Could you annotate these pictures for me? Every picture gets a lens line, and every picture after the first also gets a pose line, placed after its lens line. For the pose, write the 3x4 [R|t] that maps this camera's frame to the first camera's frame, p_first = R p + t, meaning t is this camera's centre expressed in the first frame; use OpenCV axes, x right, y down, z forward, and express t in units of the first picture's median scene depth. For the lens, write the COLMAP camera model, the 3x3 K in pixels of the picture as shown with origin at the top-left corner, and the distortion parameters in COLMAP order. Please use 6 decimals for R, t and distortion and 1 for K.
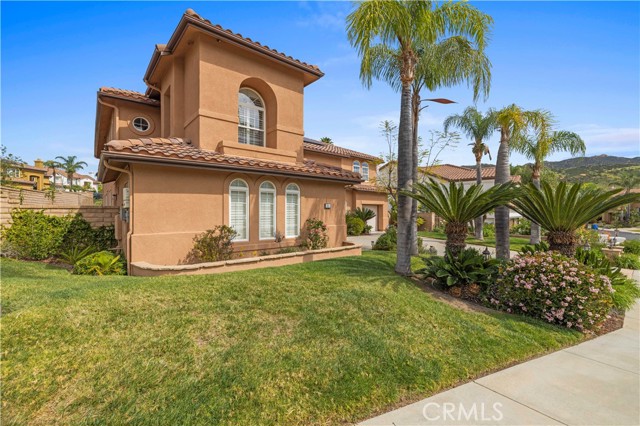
lens RADIAL K [[274.8, 0, 318.4], [0, 274.8, 209.8], [0, 0, 1]] dist [0.003226, -0.000065]
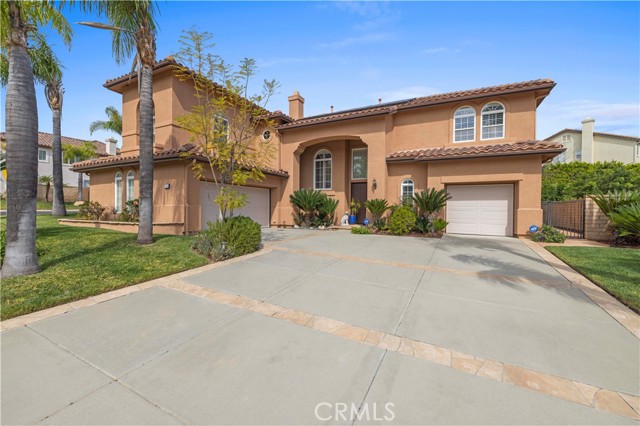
lens RADIAL K [[274.8, 0, 323.5], [0, 274.8, 209.9], [0, 0, 1]] dist [0.003226, -0.000065]
pose [[0.371928, 0.002213, -0.928259, 1.245591], [-0.004521, 0.999990, 0.000572, 0.074656], [0.928251, 0.003984, 0.371934, 1.186366]]
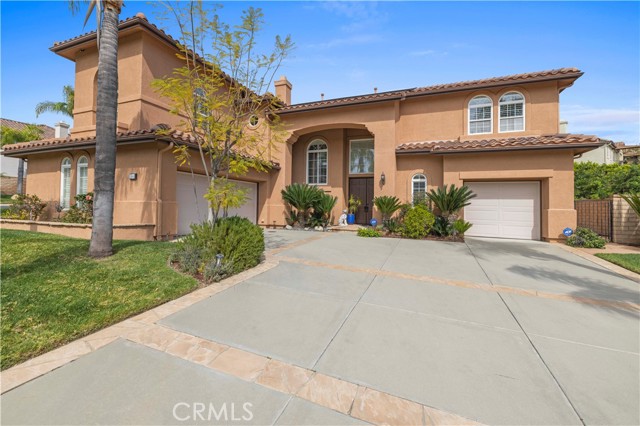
lens RADIAL K [[274.8, 0, 318.2], [0, 274.8, 199.2], [0, 0, 1]] dist [0.003226, -0.000065]
pose [[0.455573, -0.016432, -0.890047, 1.021153], [-0.013110, 0.999597, -0.025165, 0.067573], [0.890102, 0.023133, 0.455174, 1.140663]]
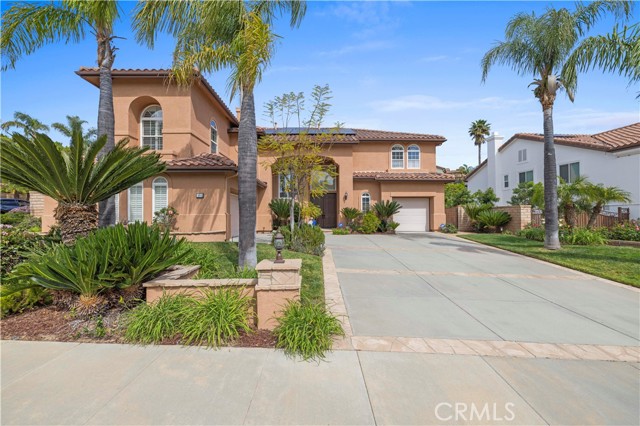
lens RADIAL K [[274.8, 0, 319.7], [0, 274.8, 210.8], [0, 0, 1]] dist [0.003226, -0.000065]
pose [[0.770922, -0.017613, -0.636685, 1.082957], [0.010451, 0.999833, -0.015005, 0.067008], [0.636843, 0.004913, 0.770978, 0.496721]]
